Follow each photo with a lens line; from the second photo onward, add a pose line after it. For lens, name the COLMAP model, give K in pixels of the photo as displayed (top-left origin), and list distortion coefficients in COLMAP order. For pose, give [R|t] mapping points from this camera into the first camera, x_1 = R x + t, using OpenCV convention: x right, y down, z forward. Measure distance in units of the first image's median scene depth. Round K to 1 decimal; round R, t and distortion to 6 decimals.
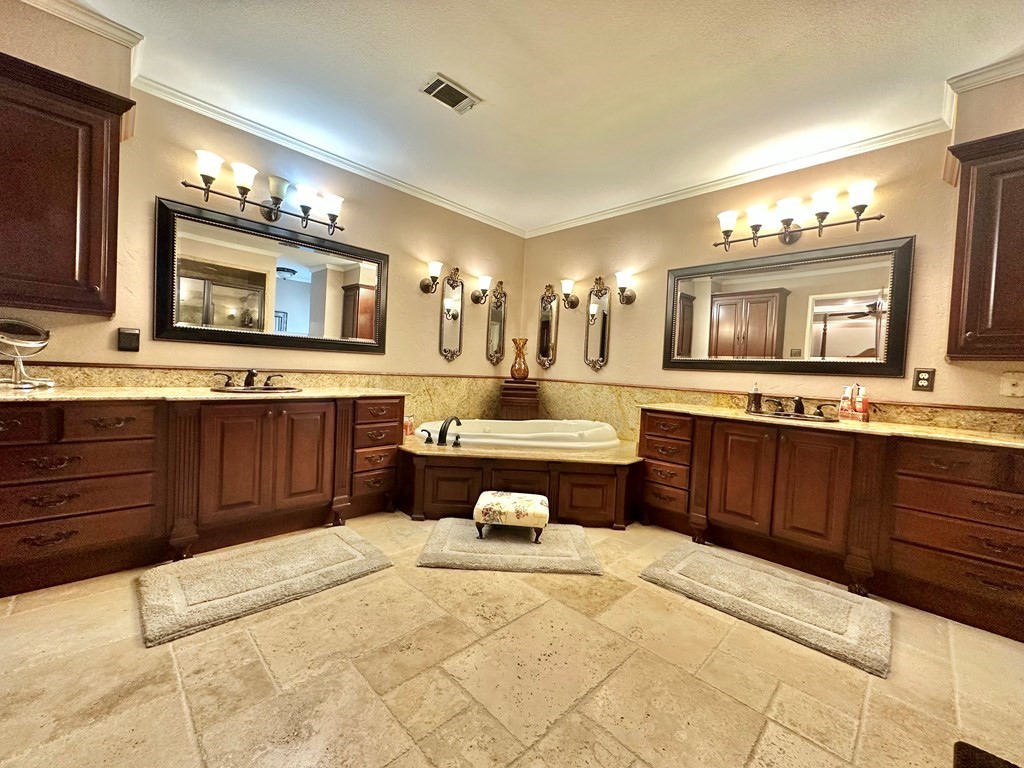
lens RADIAL K [[413.8, 0, 512.8], [0, 413.8, 384.0], [0, 0, 1]] dist [-0.003206, -0.000062]
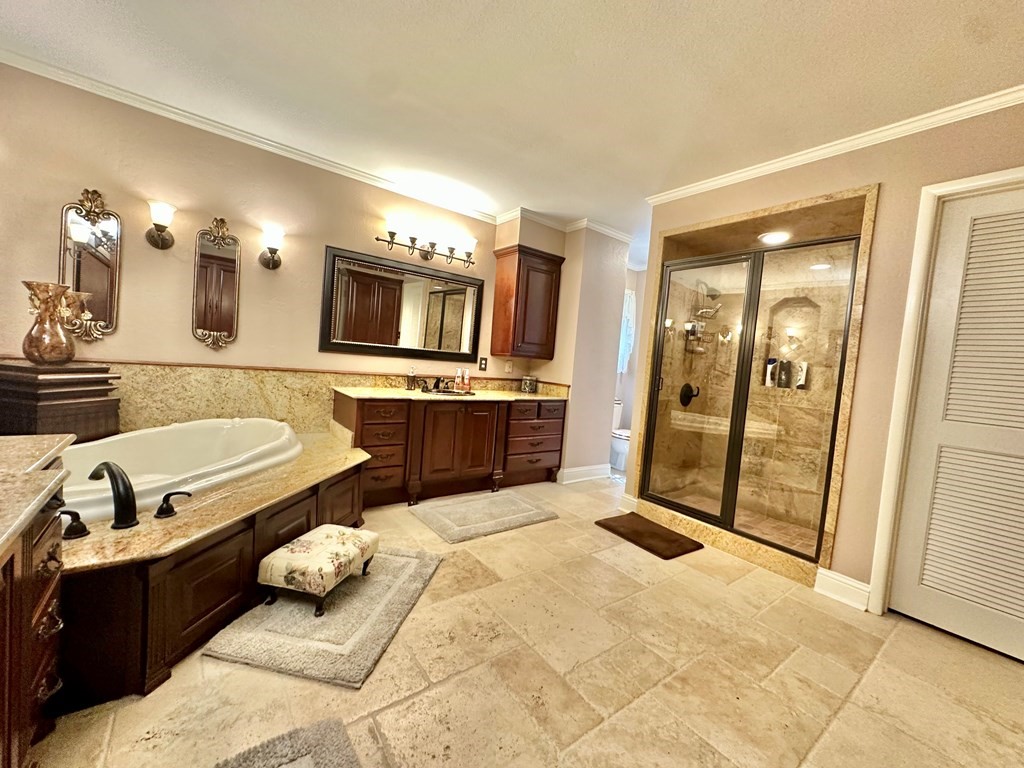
lens RADIAL K [[413.8, 0, 513.0], [0, 413.8, 380.5], [0, 0, 1]] dist [-0.003206, -0.000062]
pose [[0.128977, -0.086187, 0.987895, -0.733613], [-0.042724, 0.994808, 0.092368, -0.107821], [-0.990727, -0.054120, 0.124625, 0.637809]]
